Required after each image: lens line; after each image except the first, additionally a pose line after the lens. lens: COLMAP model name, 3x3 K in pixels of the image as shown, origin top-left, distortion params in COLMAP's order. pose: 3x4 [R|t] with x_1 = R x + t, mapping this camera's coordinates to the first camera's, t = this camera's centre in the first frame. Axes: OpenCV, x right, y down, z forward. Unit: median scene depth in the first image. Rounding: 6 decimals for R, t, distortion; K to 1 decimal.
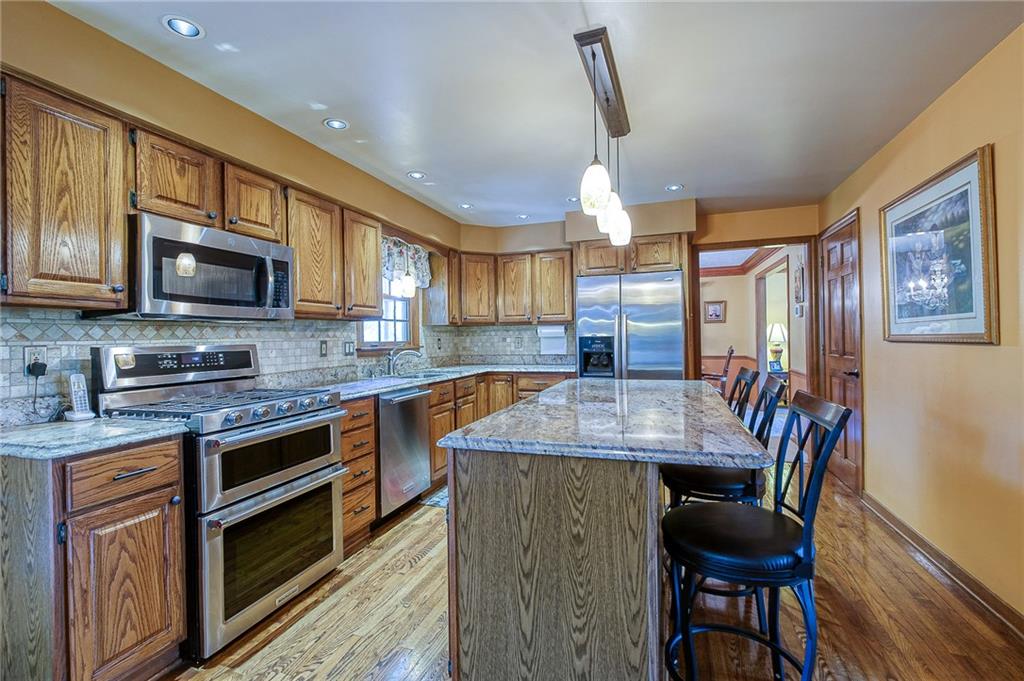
lens RADIAL K [[456.5, 0, 512.9], [0, 456.5, 335.1], [0, 0, 1]] dist [-0.003342, -0.001162]
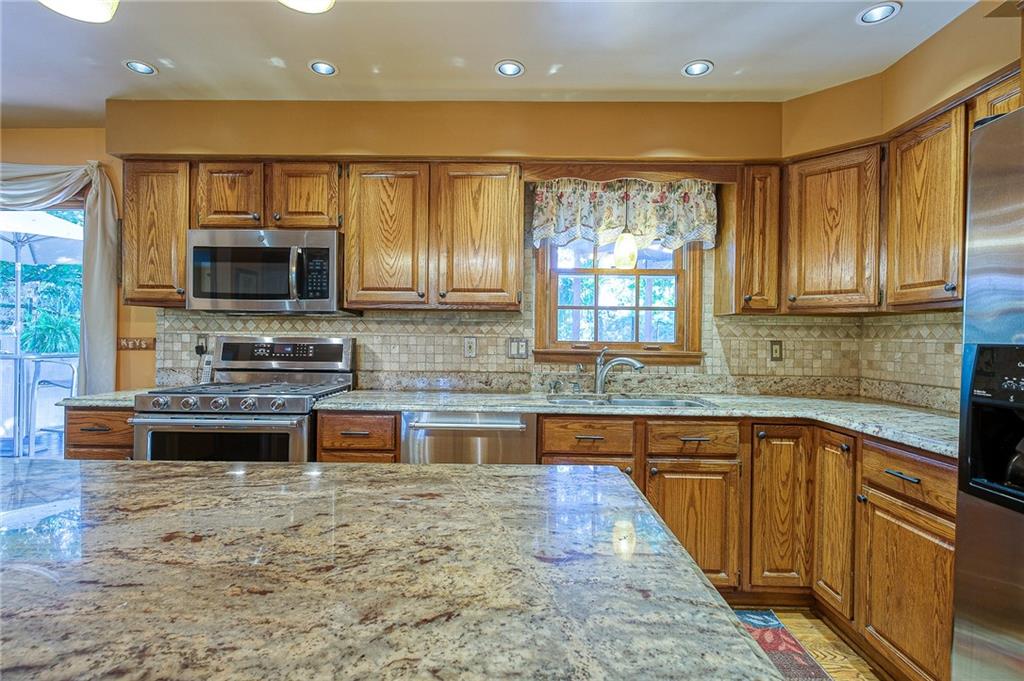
lens RADIAL K [[499.5, 0, 511.8], [0, 499.5, 338.9], [0, 0, 1]] dist [0.003034, 0.000041]
pose [[0.301065, 0.023592, -0.953312, 0.453234], [-0.012551, 0.999705, 0.020776, -0.003661], [0.953521, 0.005711, 0.301272, 0.838152]]
